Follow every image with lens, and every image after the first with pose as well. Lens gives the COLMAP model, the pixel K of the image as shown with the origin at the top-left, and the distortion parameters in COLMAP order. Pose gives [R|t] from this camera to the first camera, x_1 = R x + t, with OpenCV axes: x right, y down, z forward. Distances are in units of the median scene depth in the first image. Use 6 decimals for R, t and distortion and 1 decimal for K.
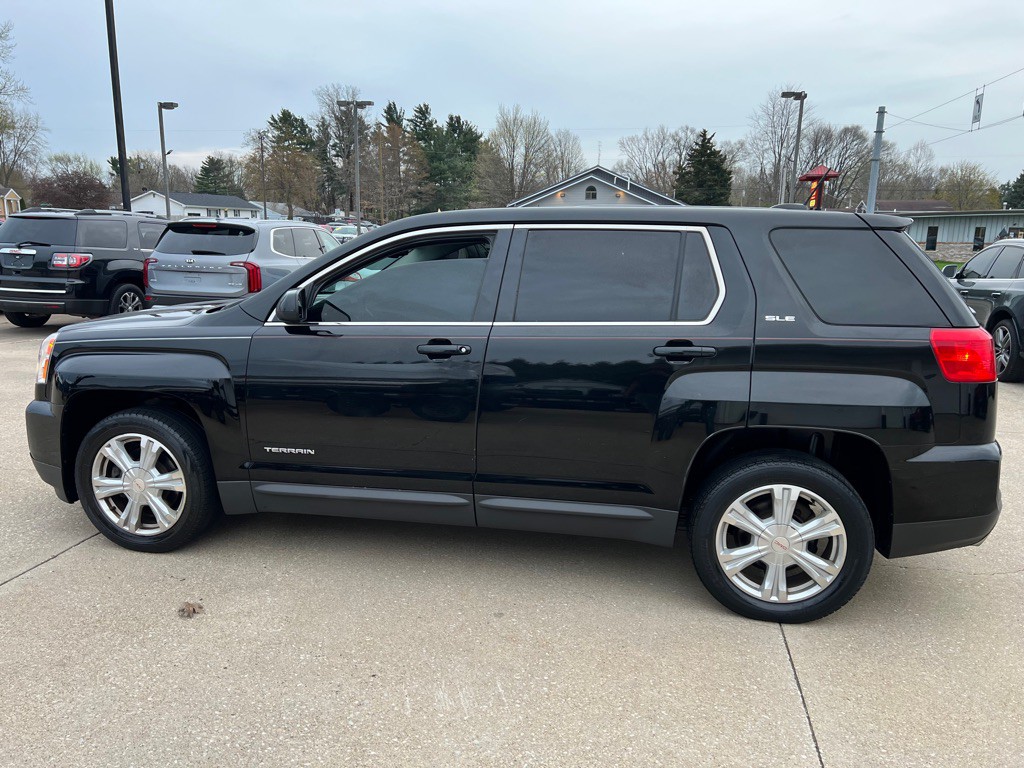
lens RADIAL K [[760.3, 0, 487.8], [0, 760.3, 382.0], [0, 0, 1]] dist [0.062366, -0.042774]
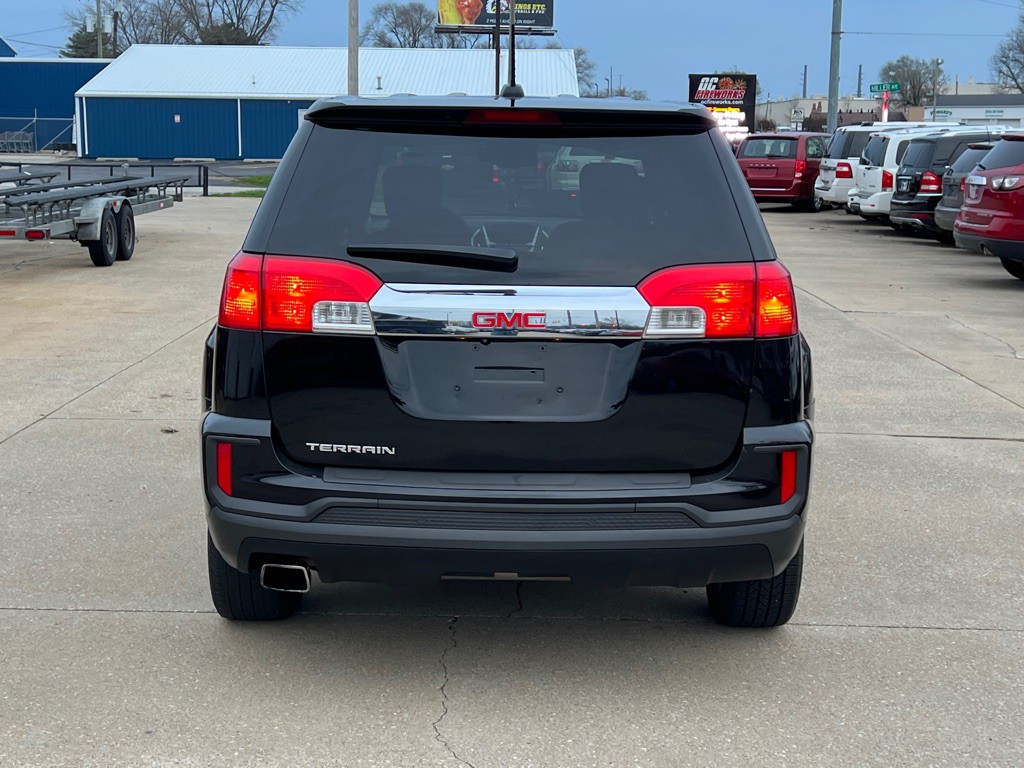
lens RADIAL K [[1548.0, 0, 523.3], [0, 1548.0, 385.6], [0, 0, 1]] dist [0.218533, -0.709916]
pose [[0.206987, 0.143737, -0.967727, 1.741658], [-0.203827, 0.973779, 0.101039, -0.124009], [0.956876, 0.176335, 0.230857, 0.774782]]
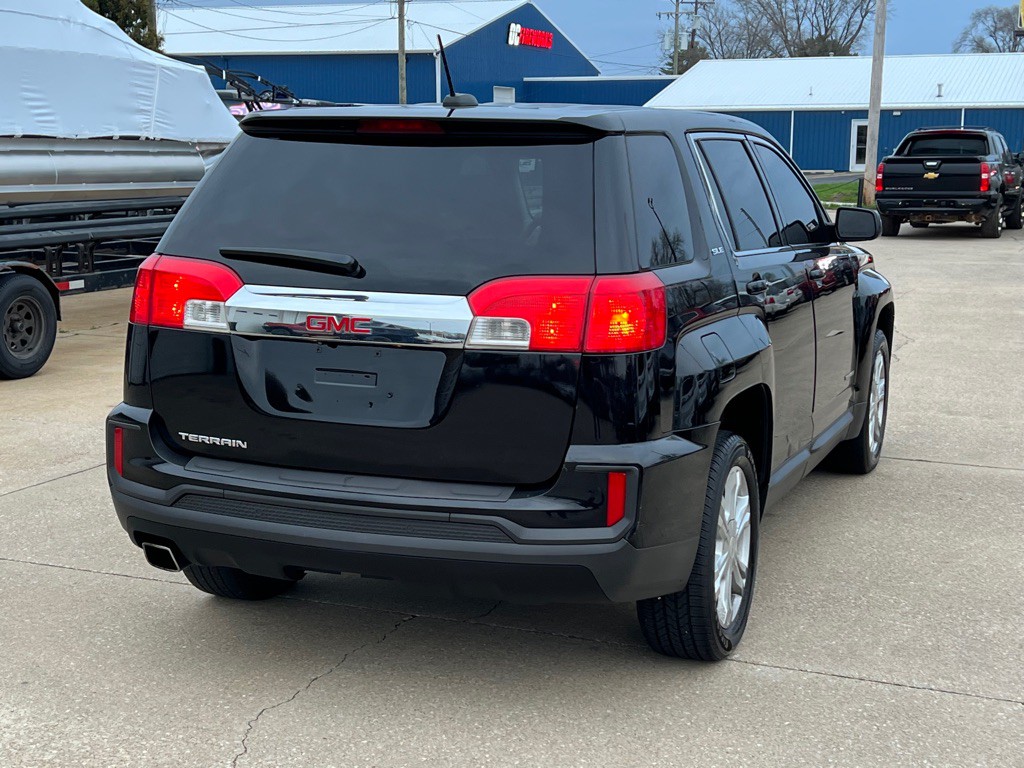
lens RADIAL K [[1548.0, 0, 523.3], [0, 1548.0, 385.6], [0, 0, 1]] dist [0.218533, -0.709916]
pose [[-0.167290, 0.137895, -0.976217, 1.755033], [-0.206223, 0.963373, 0.171420, -0.239123], [0.964099, 0.229996, -0.132725, 1.323078]]
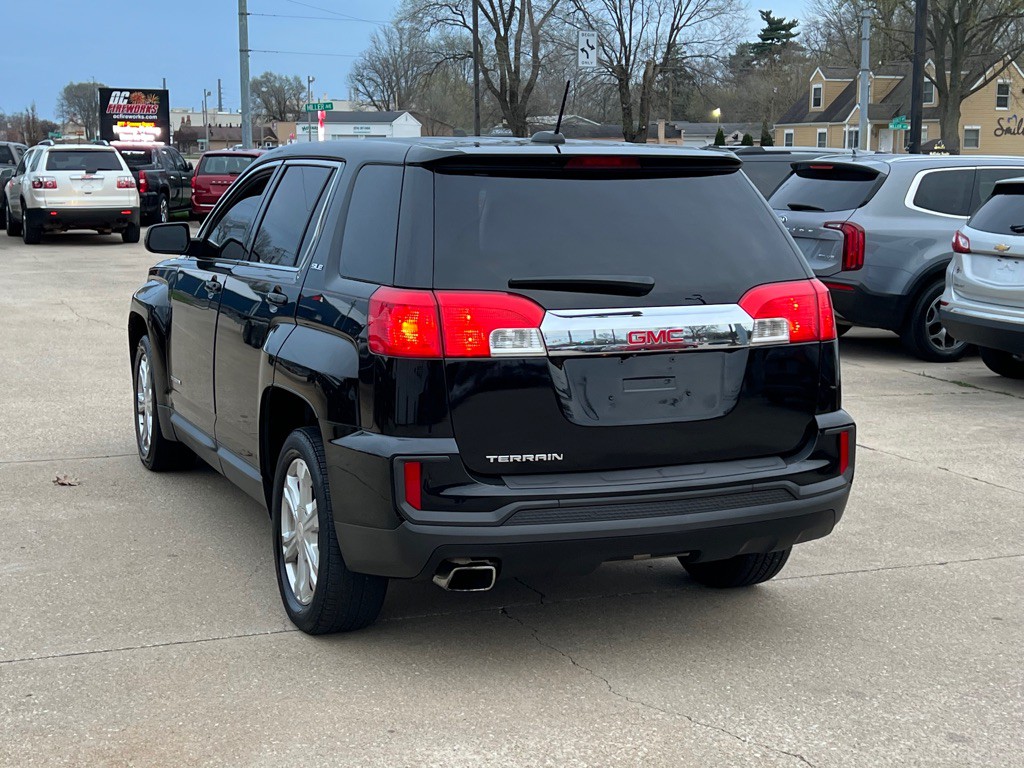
lens RADIAL K [[1548.0, 0, 523.3], [0, 1548.0, 385.6], [0, 0, 1]] dist [0.218533, -0.709916]
pose [[0.572174, 0.109972, -0.812726, 1.653344], [-0.161446, 0.986682, 0.019850, -0.019612], [0.804085, 0.119854, 0.582308, 0.151585]]
